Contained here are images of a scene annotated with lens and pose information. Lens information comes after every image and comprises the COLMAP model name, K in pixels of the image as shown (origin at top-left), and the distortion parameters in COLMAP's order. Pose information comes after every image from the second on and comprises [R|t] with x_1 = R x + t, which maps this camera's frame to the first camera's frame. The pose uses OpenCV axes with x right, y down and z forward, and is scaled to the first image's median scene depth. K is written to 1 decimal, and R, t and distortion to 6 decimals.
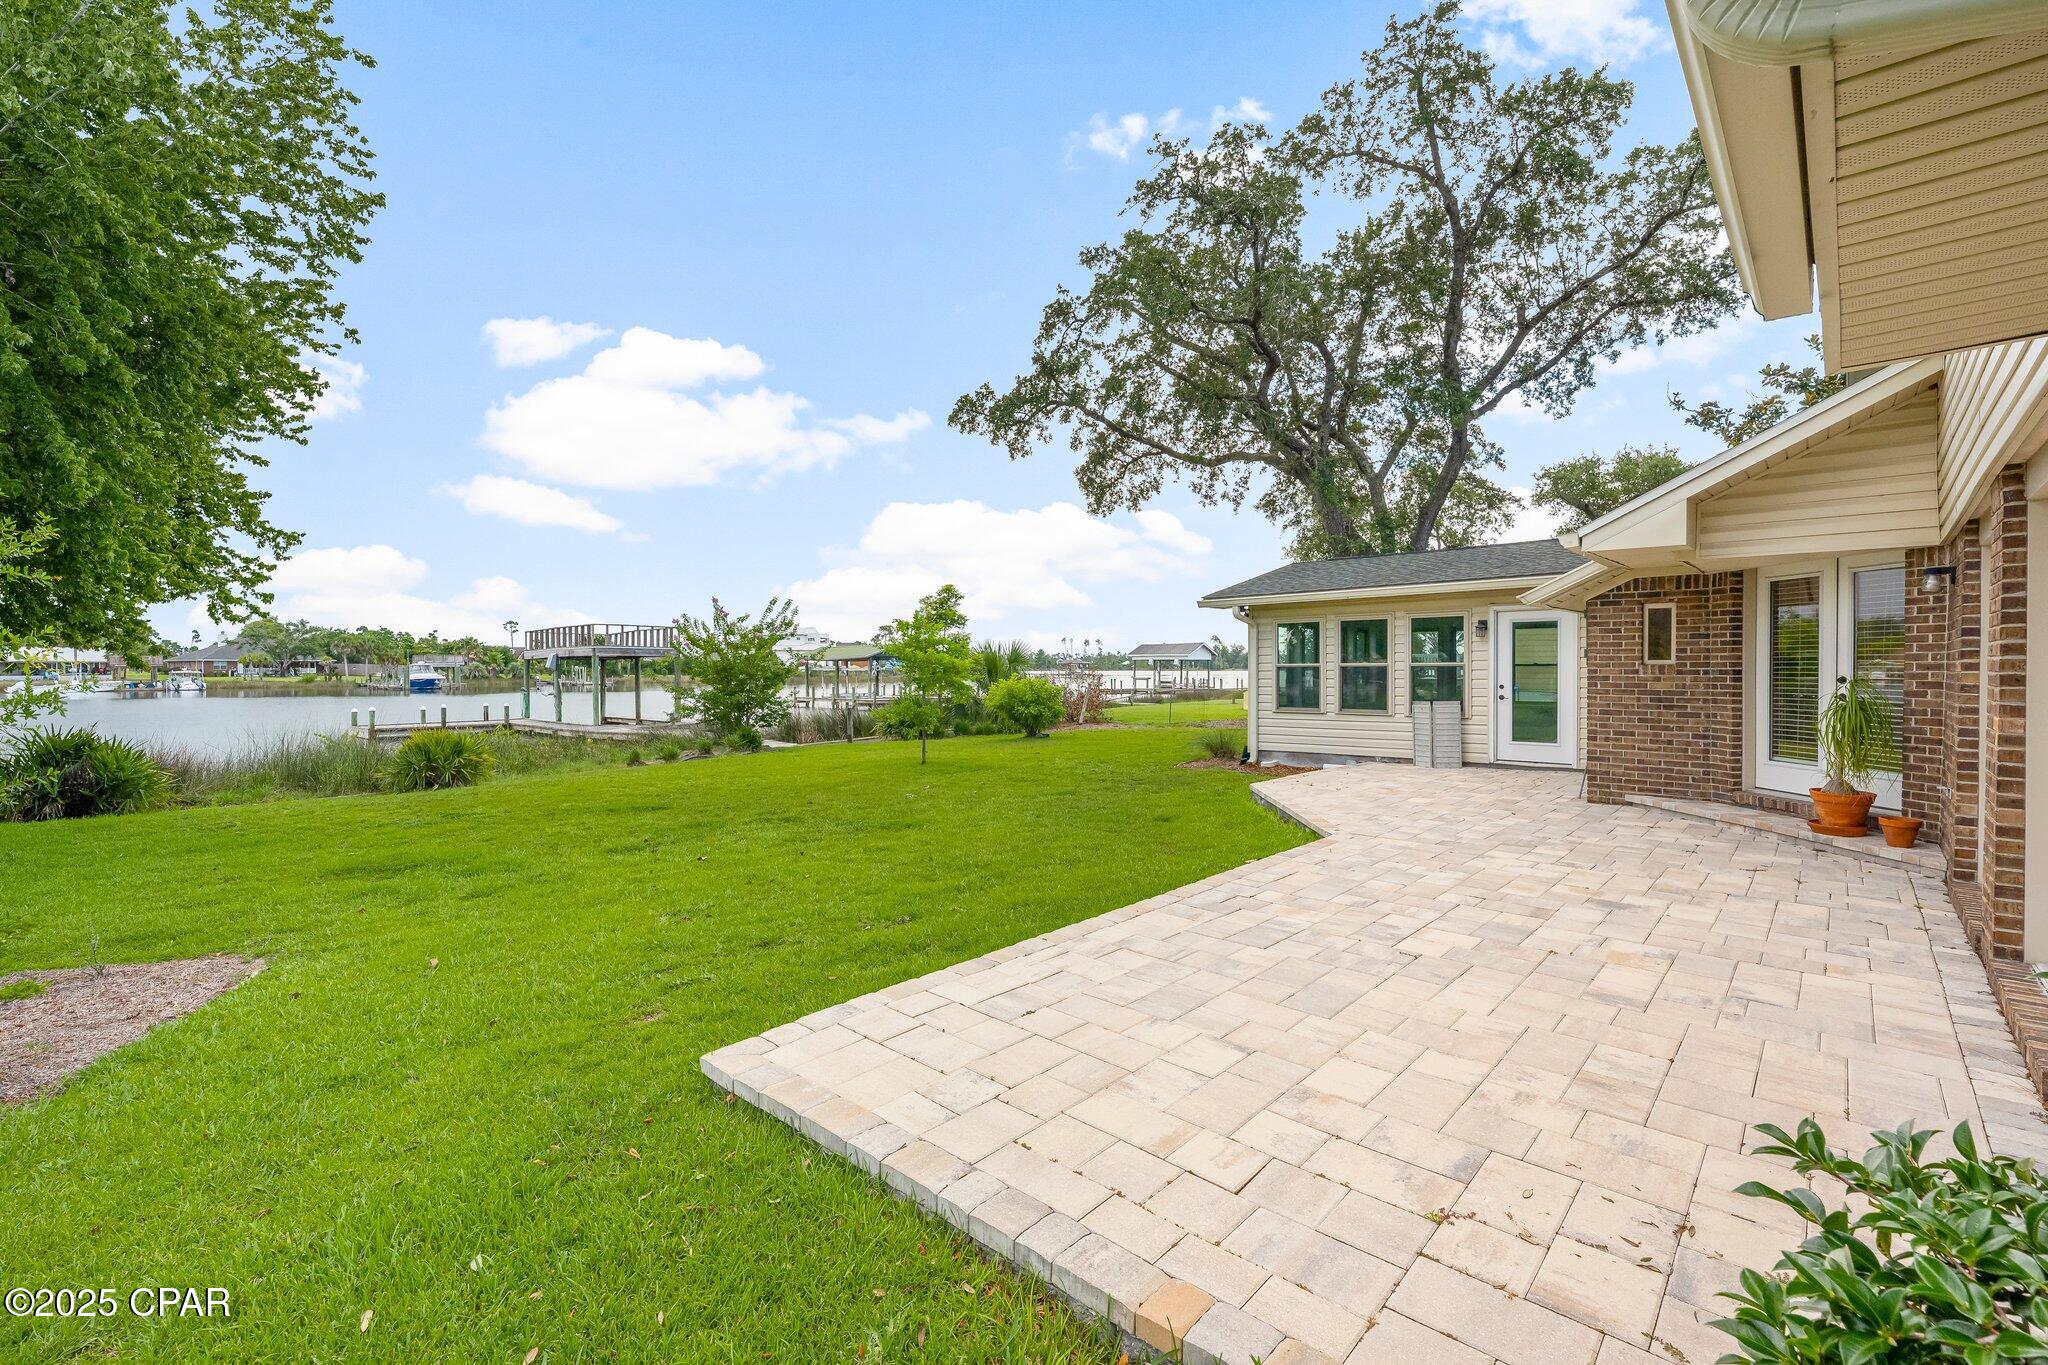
lens RADIAL K [[884.5, 0, 1018.1], [0, 884.5, 676.0], [0, 0, 1]] dist [-0.001317, -0.000068]
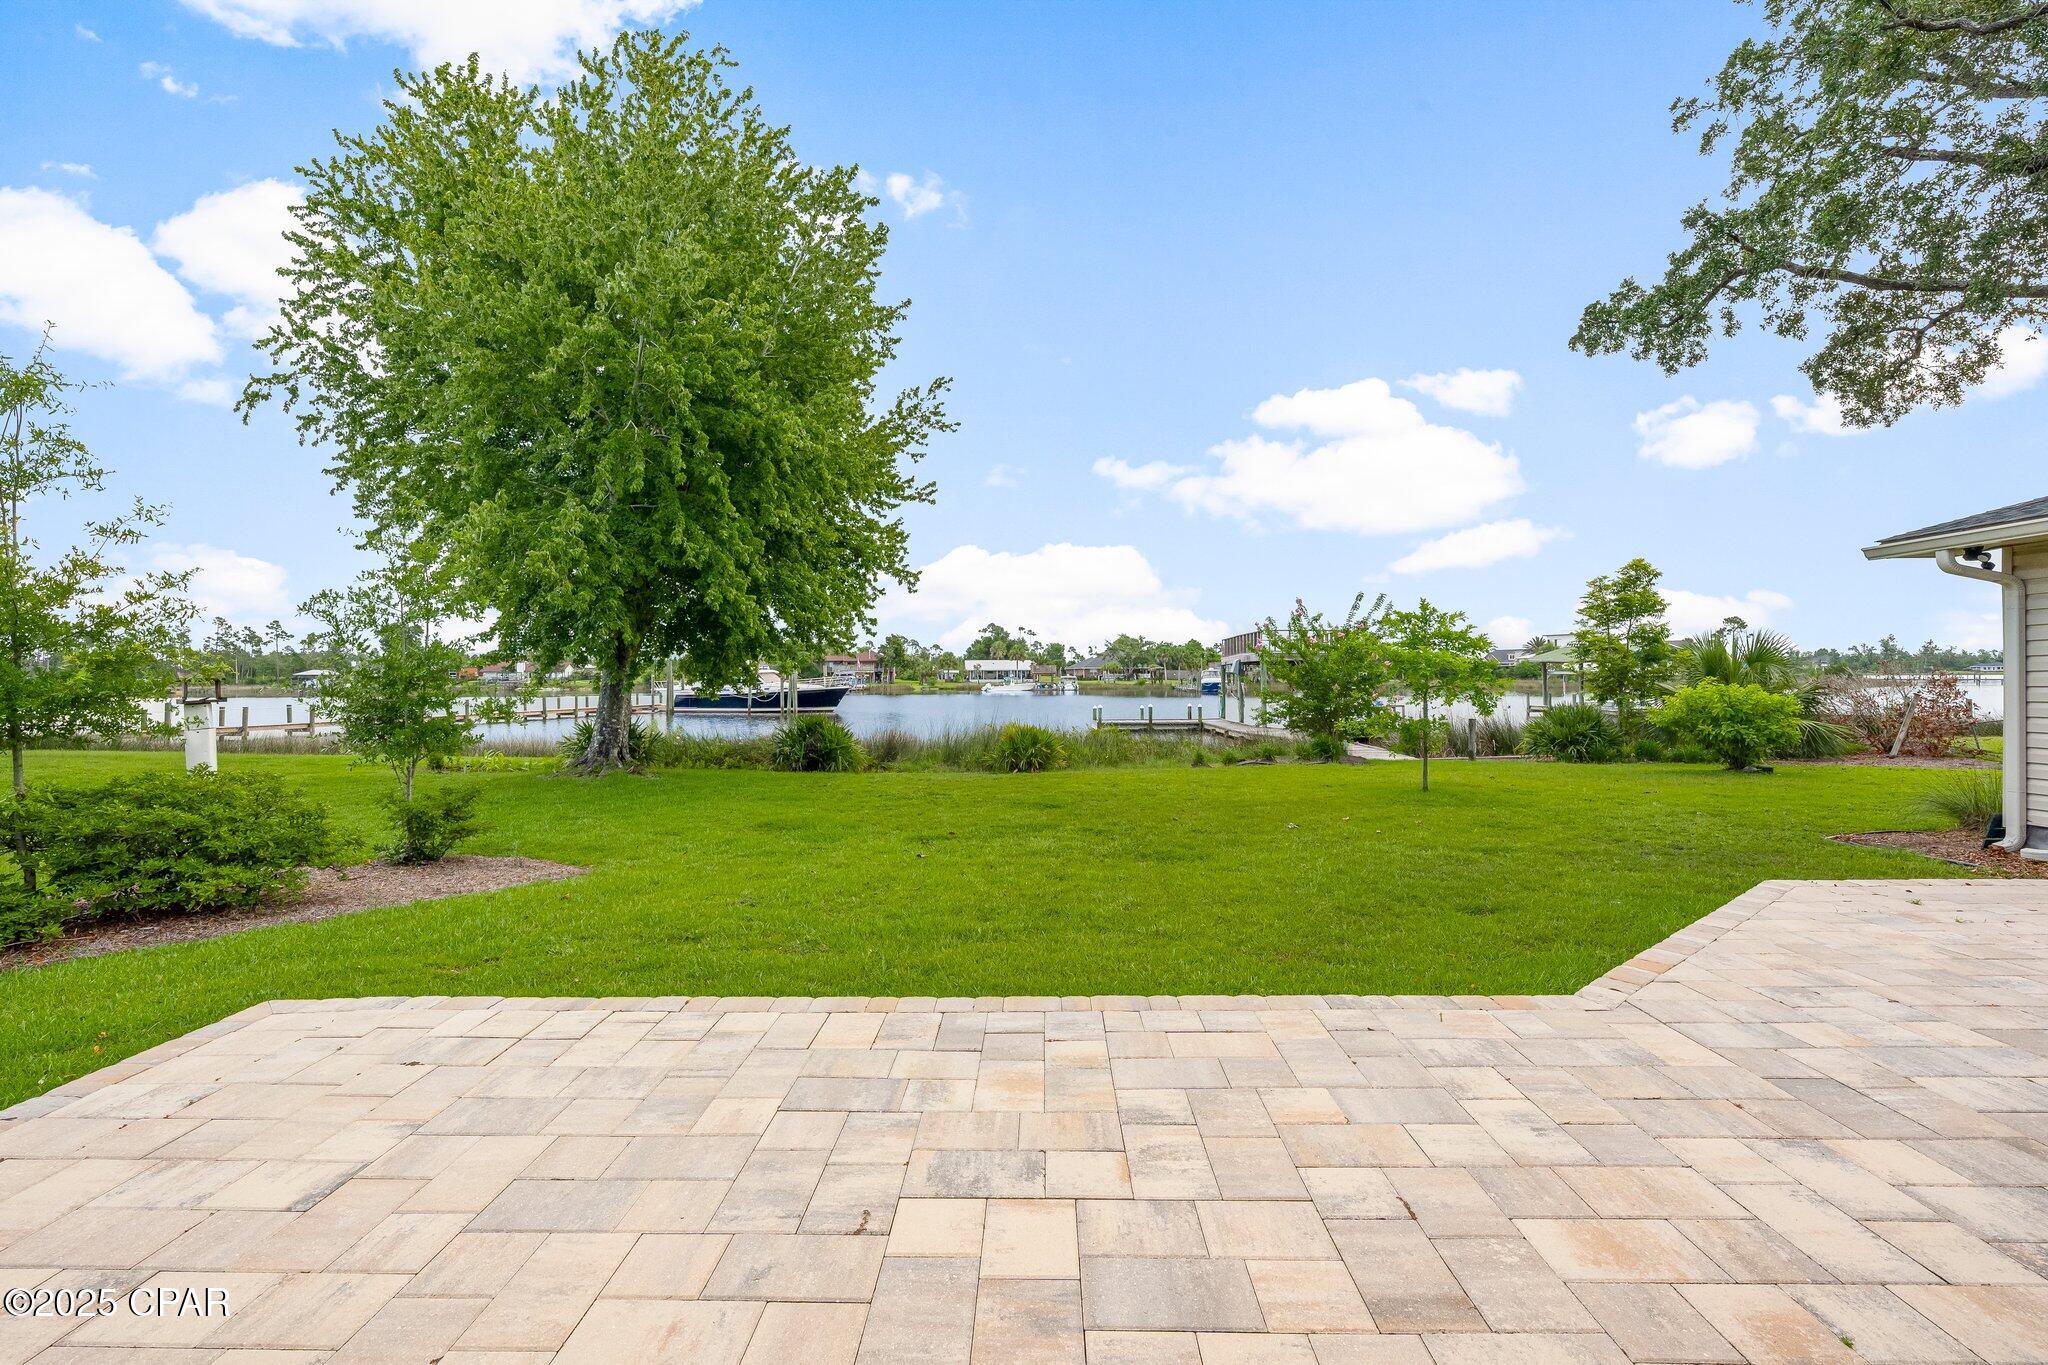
lens RADIAL K [[884.5, 0, 1018.1], [0, 884.5, 676.0], [0, 0, 1]] dist [-0.001317, -0.000068]
pose [[0.662383, -0.001541, -0.749164, 0.164758], [-0.002489, 0.999988, -0.004258, 0.000456], [0.749161, 0.004685, 0.662371, 0.135631]]
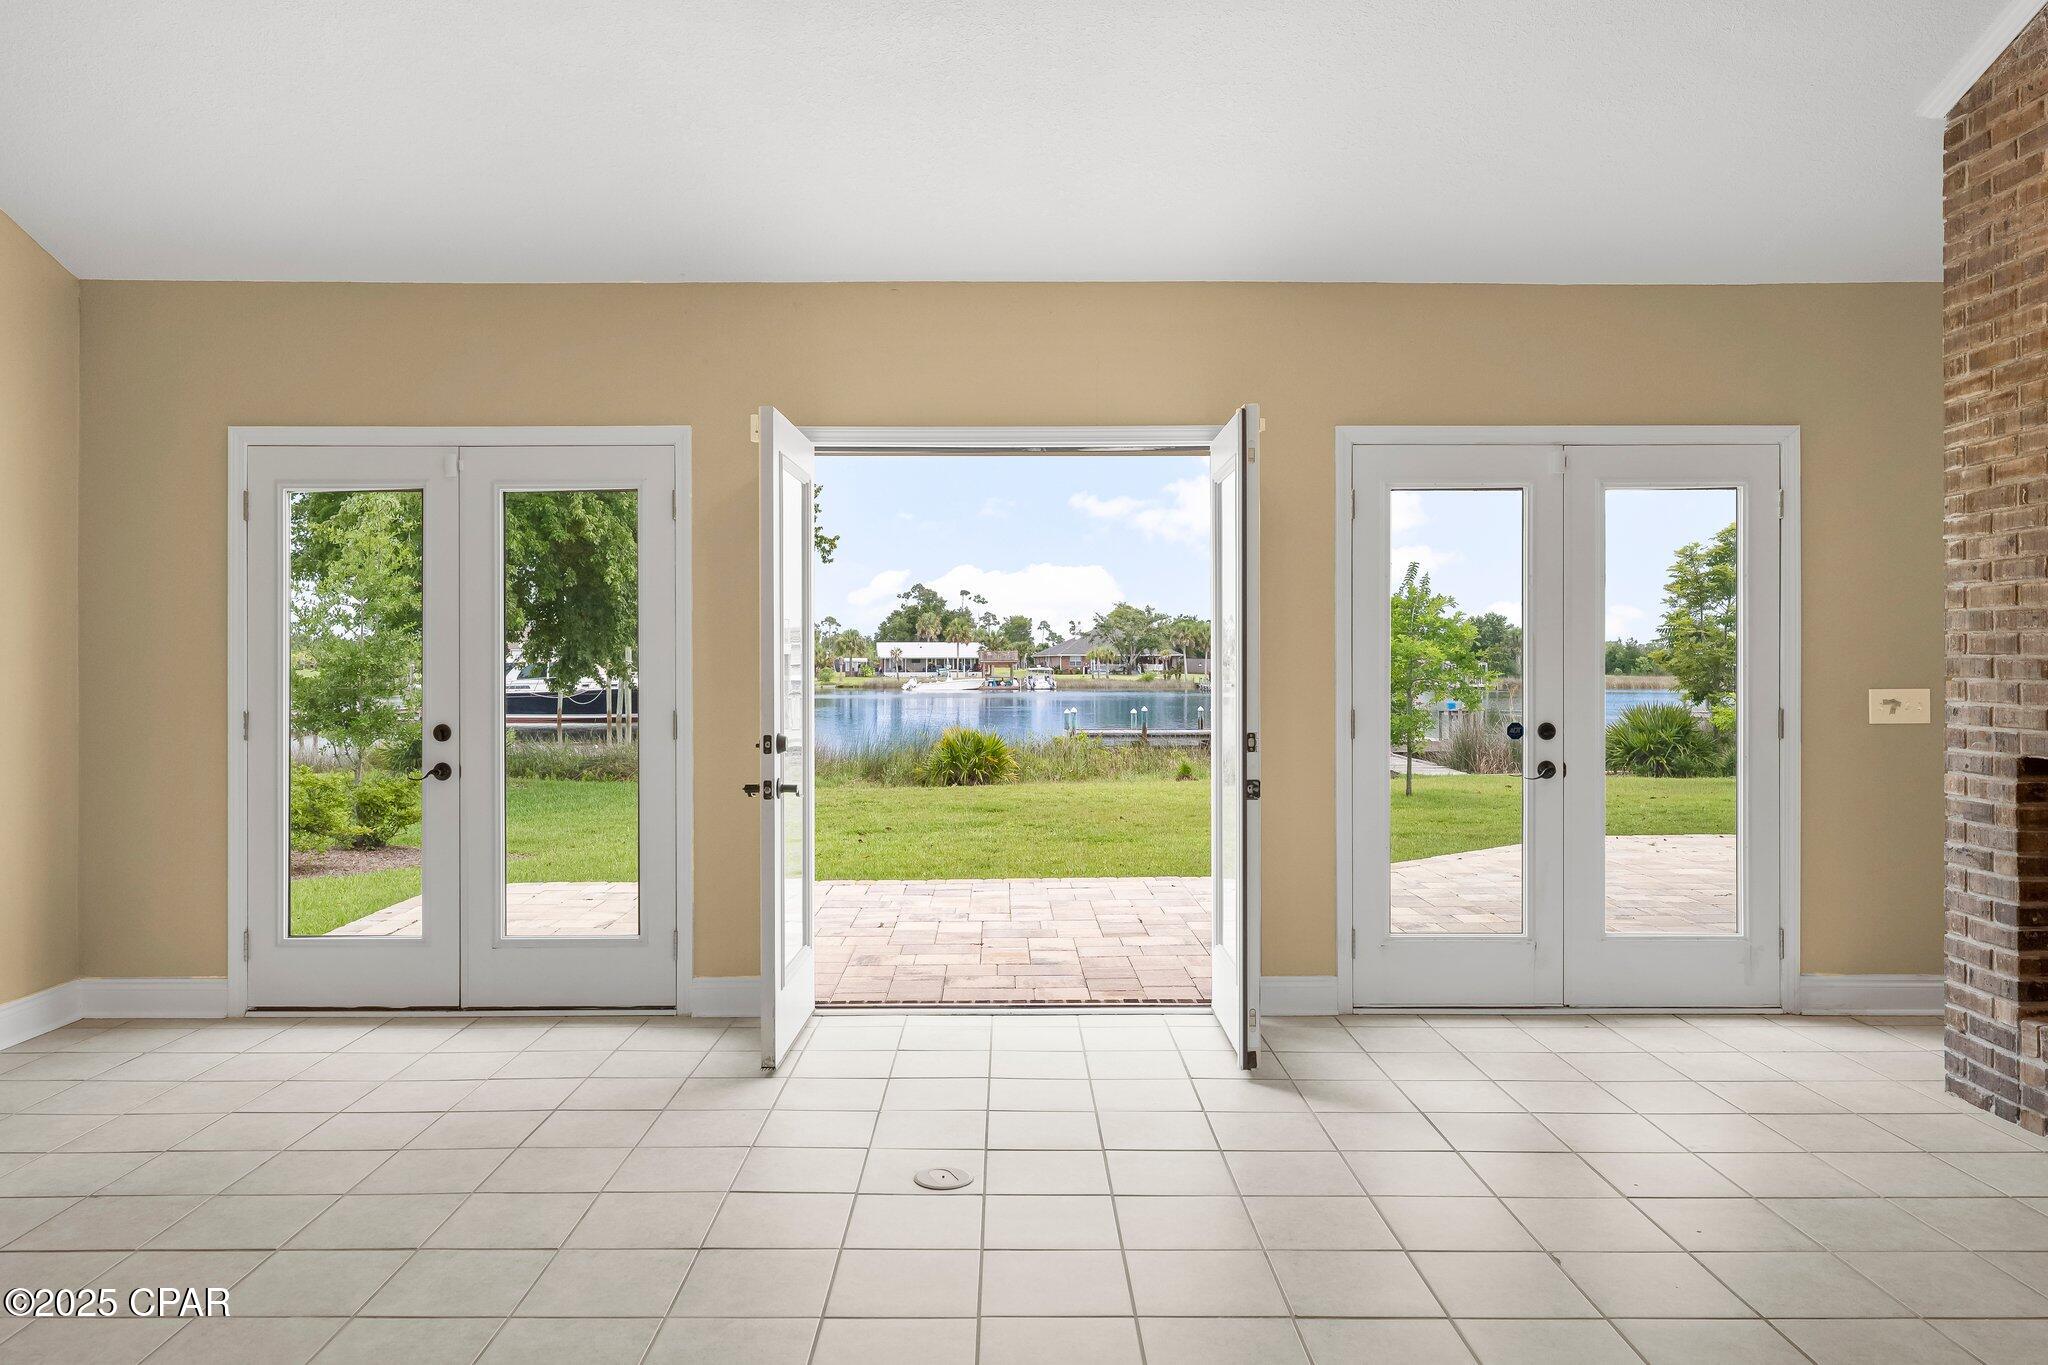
lens RADIAL K [[1406.5, 0, 1012.0], [0, 1406.5, 673.7], [0, 0, 1]] dist [0.001372, 0.000003]
pose [[0.689939, 0.004154, -0.723856, 0.333019], [-0.005757, 0.999983, 0.000251, 0.001647], [0.723845, 0.003994, 0.689951, -0.012170]]
